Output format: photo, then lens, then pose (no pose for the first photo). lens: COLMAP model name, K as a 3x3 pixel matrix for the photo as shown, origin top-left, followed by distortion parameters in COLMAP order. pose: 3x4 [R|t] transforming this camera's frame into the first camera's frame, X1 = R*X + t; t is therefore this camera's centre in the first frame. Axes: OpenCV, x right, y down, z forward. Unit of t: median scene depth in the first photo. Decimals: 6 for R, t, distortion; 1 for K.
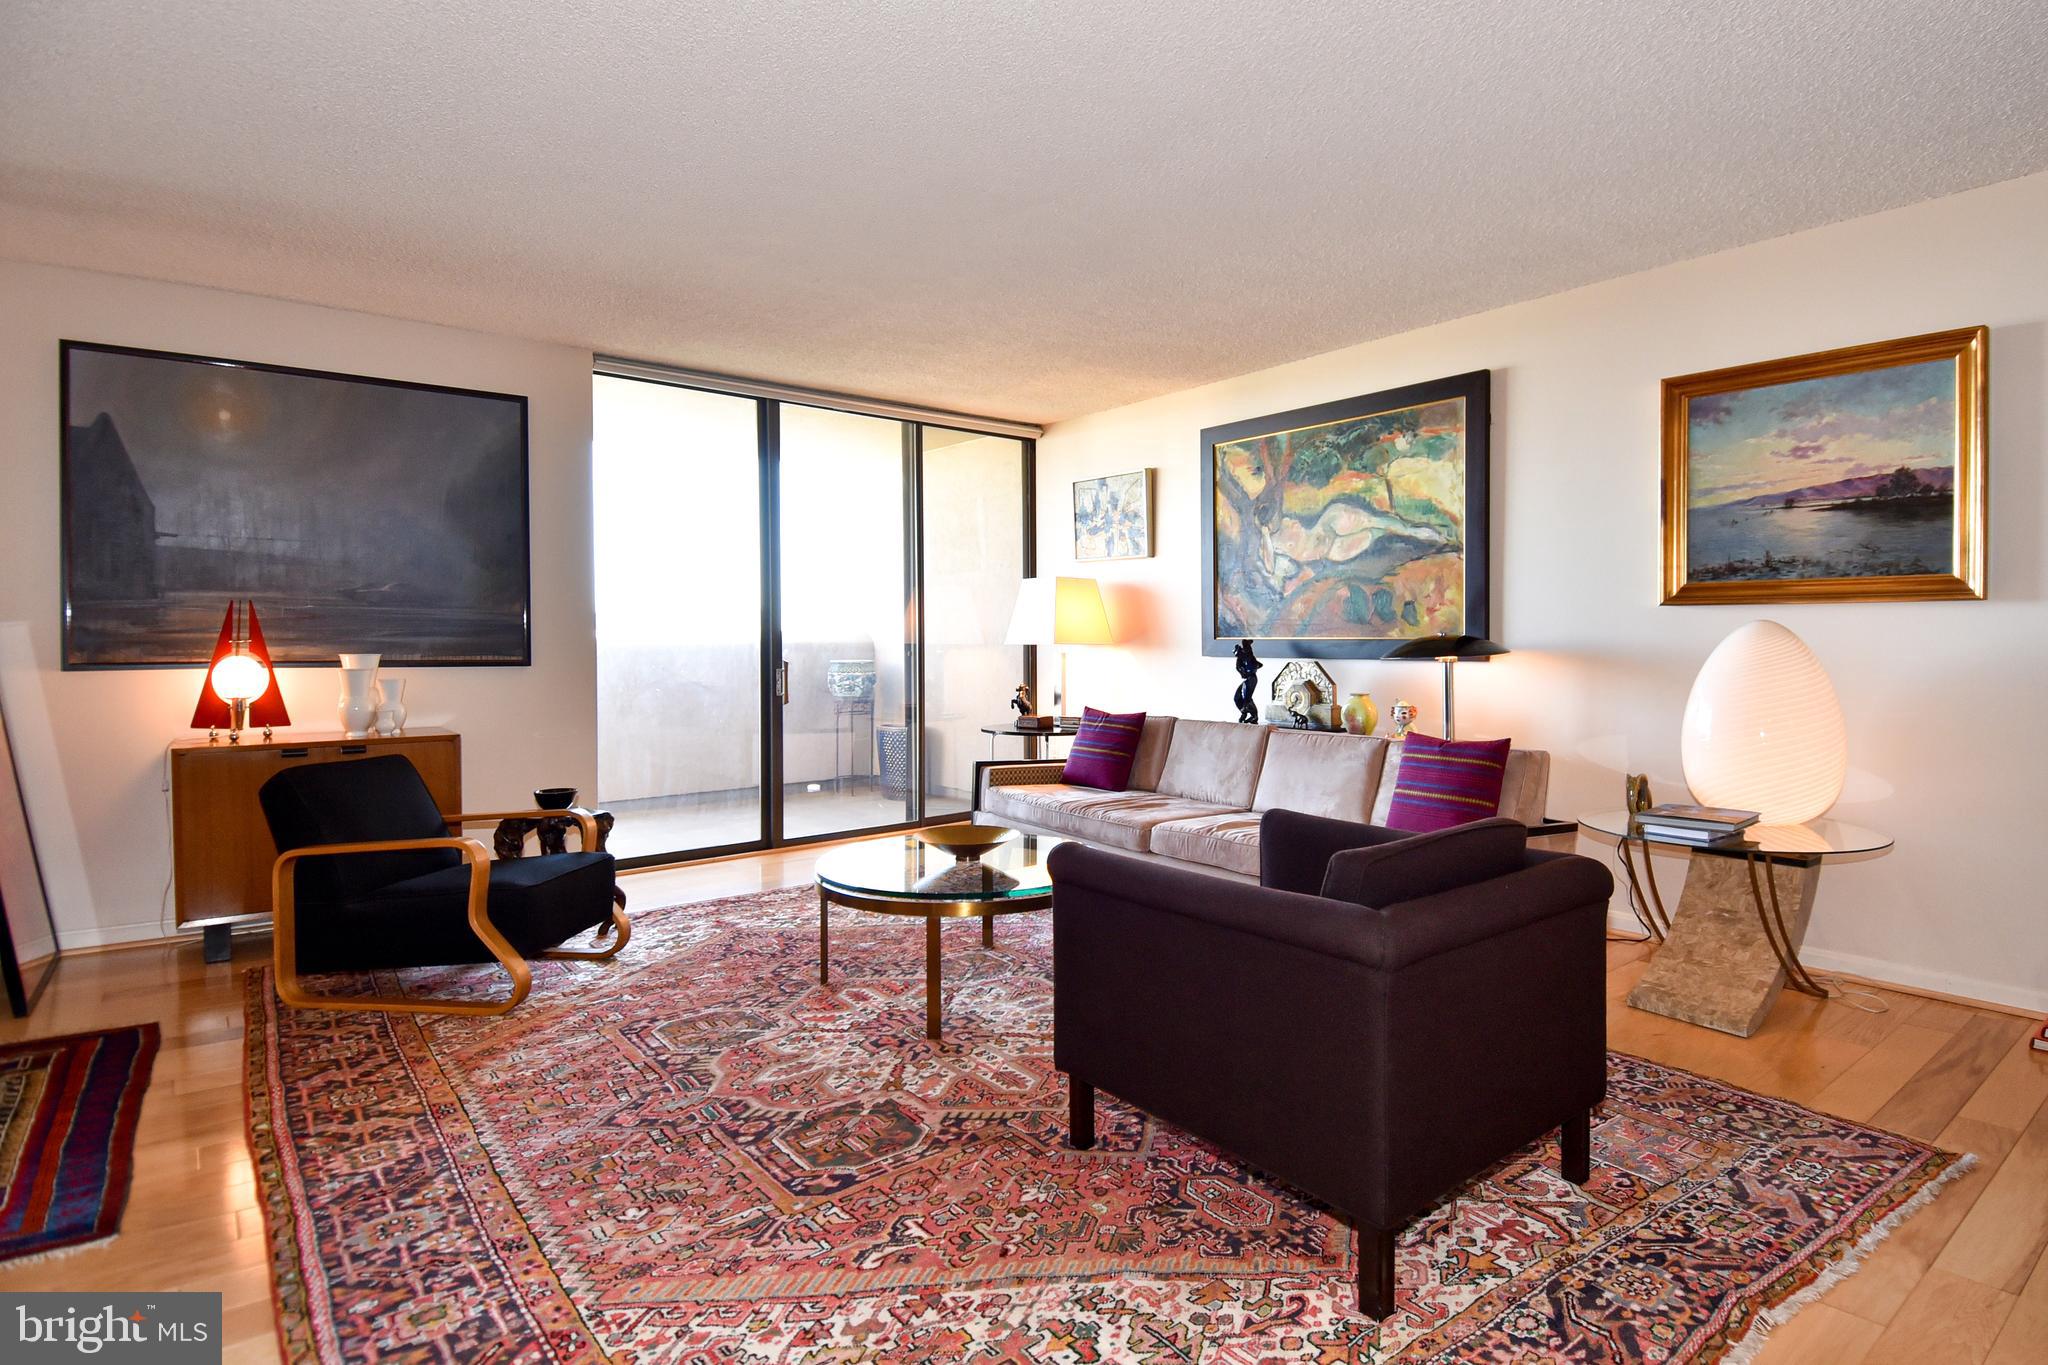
lens RADIAL K [[1053.5, 0, 1090.1], [0, 1053.5, 680.6], [0, 0, 1]] dist [0.019212, -0.023431]
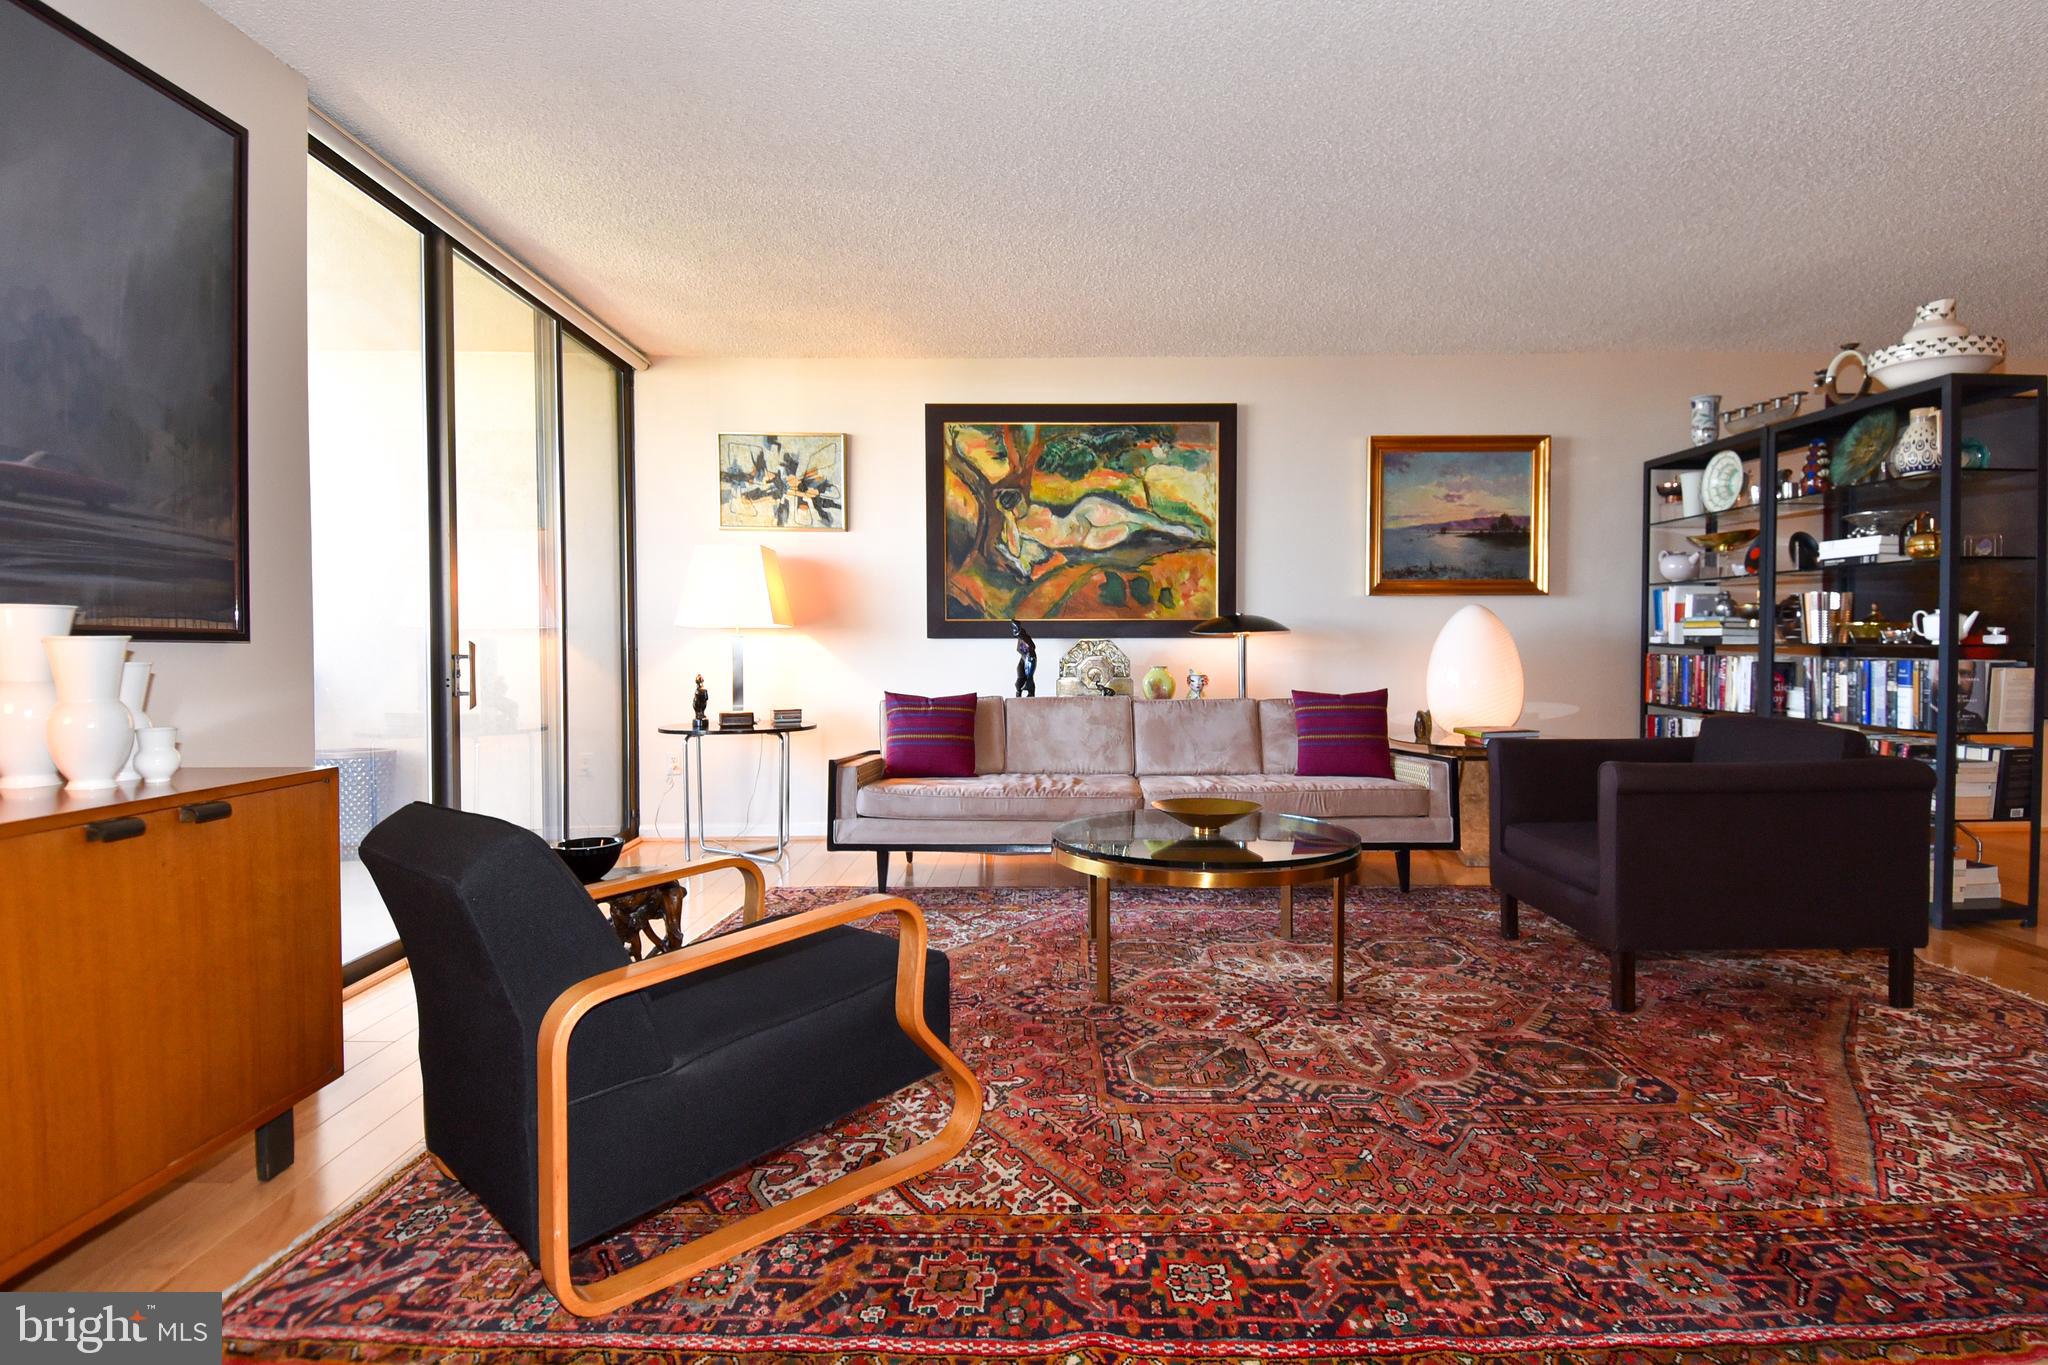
lens RADIAL K [[1053.5, 0, 1025.0], [0, 1053.5, 675.9], [0, 0, 1]] dist [0.019212, -0.023431]
pose [[0.640929, -0.022856, 0.767260, -0.721977], [0.033920, 0.999424, 0.001437, 0.016233], [-0.766850, 0.025105, 0.641335, 0.387116]]
